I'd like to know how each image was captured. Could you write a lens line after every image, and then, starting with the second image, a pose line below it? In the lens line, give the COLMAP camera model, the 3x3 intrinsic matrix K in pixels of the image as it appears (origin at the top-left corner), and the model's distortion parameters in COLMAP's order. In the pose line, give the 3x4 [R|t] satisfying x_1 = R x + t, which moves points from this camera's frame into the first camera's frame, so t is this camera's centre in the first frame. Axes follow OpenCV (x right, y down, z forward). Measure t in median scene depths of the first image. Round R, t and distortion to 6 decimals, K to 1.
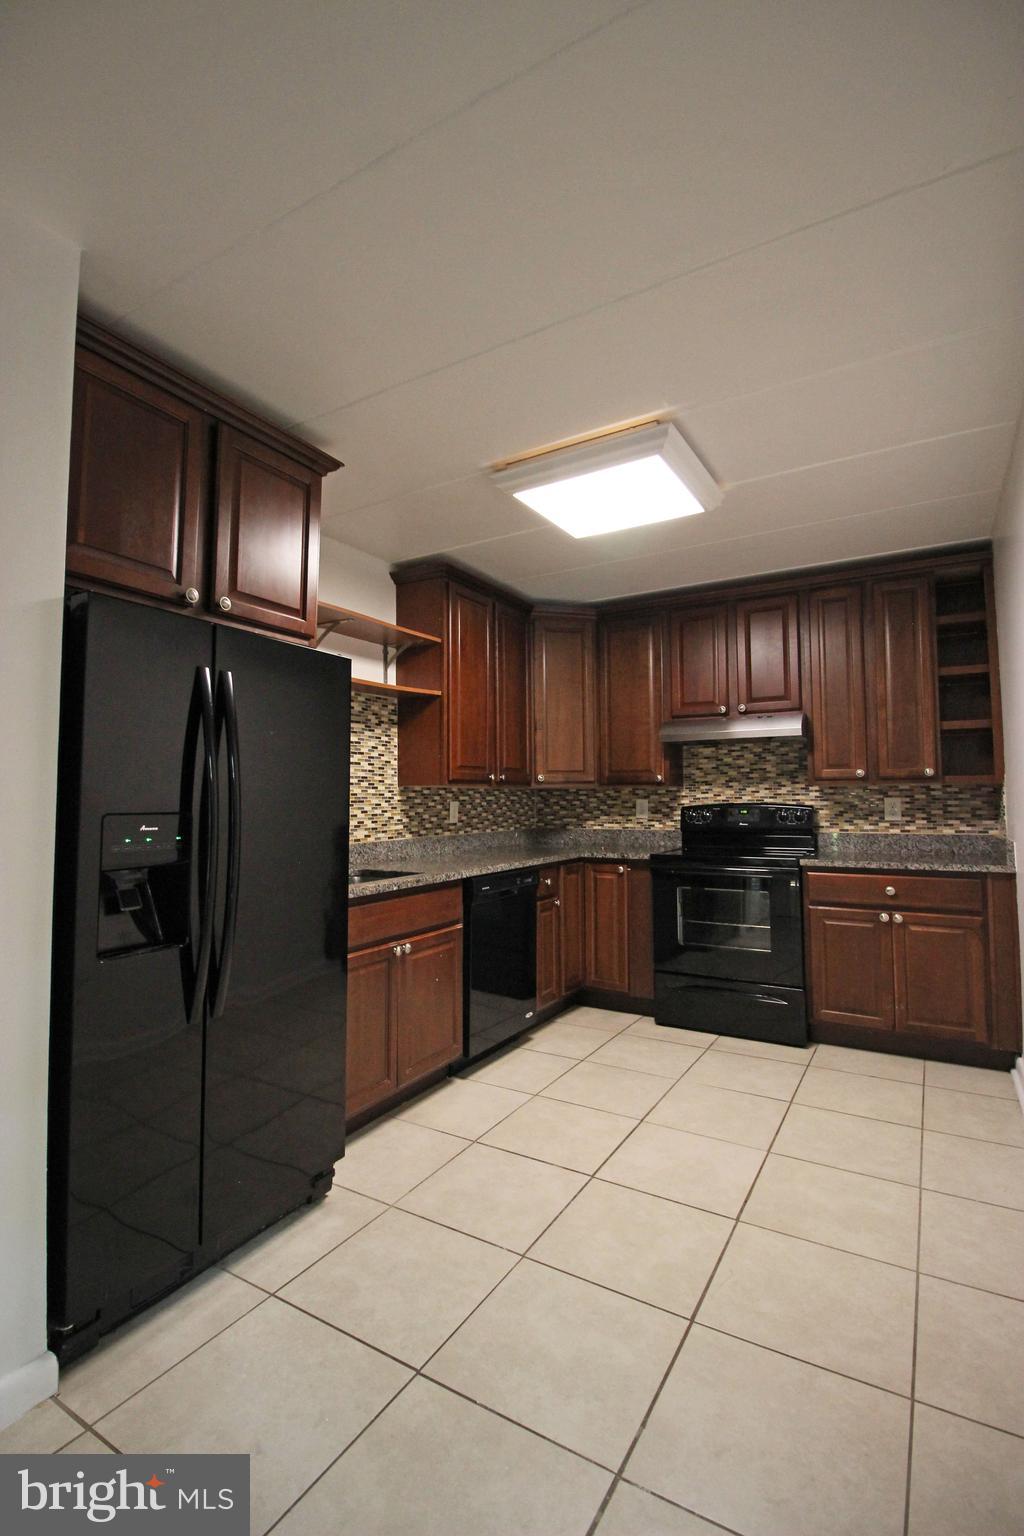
lens RADIAL K [[713.6, 0, 500.7], [0, 713.6, 763.6], [0, 0, 1]] dist [-0.002550, -0.006137]
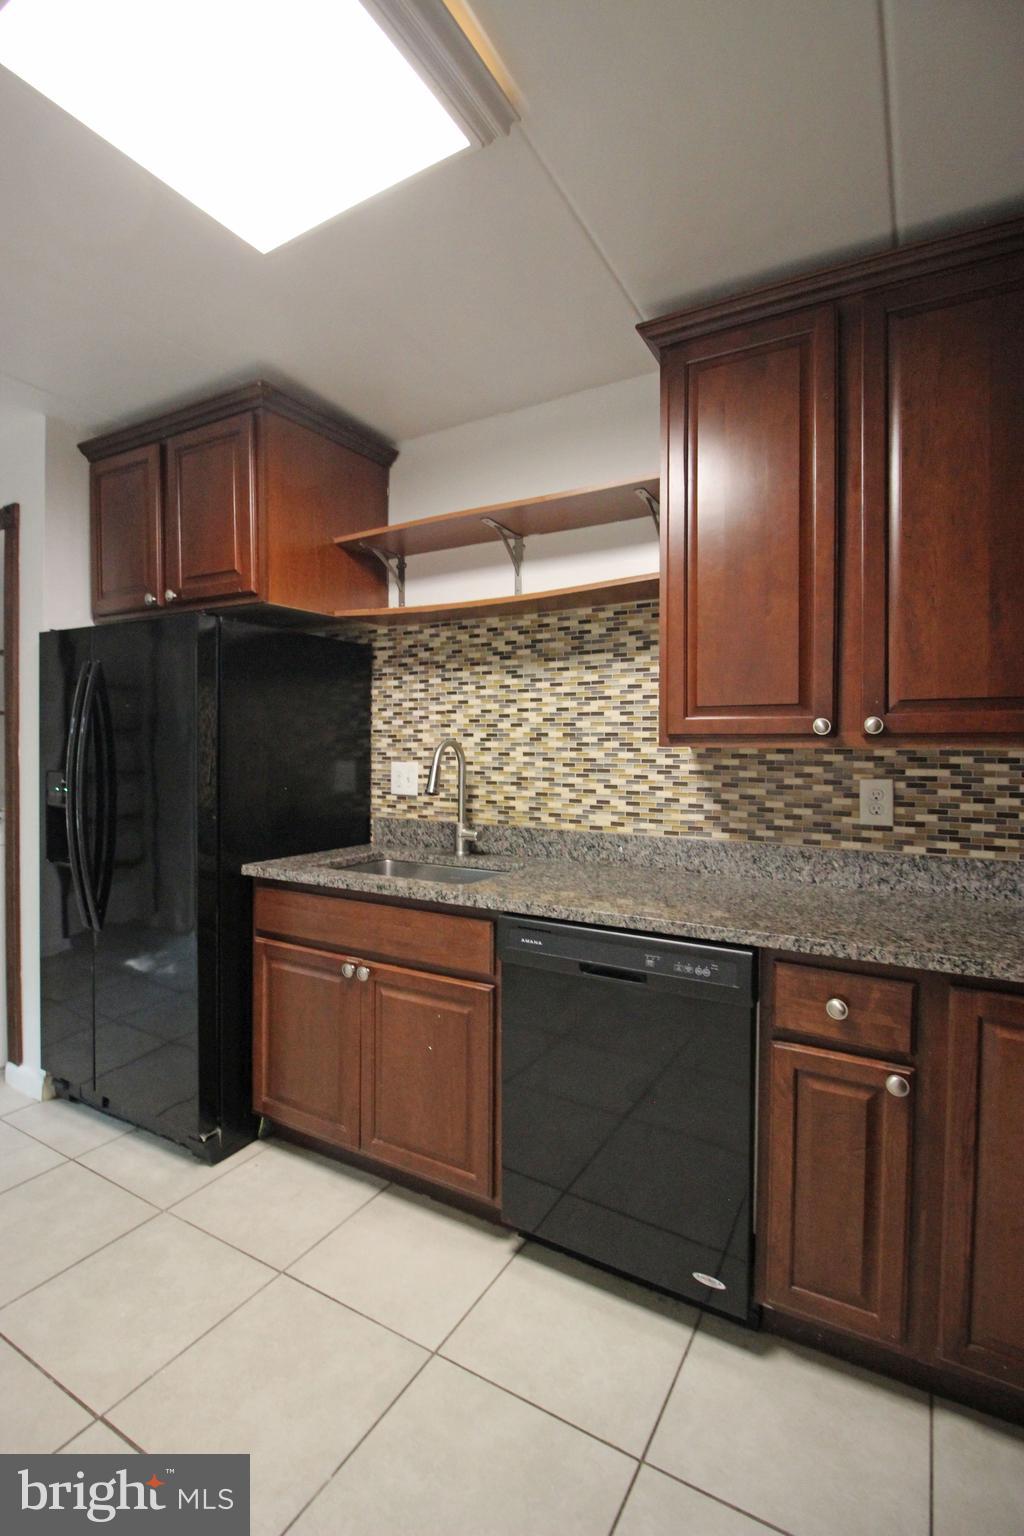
lens RADIAL K [[713.6, 0, 503.2], [0, 713.6, 760.0], [0, 0, 1]] dist [-0.002550, -0.006137]
pose [[0.011933, 0.022677, -0.999672, 0.453788], [0.042075, 0.998846, 0.023160, 0.023030], [0.999043, -0.042337, 0.010965, 0.872702]]
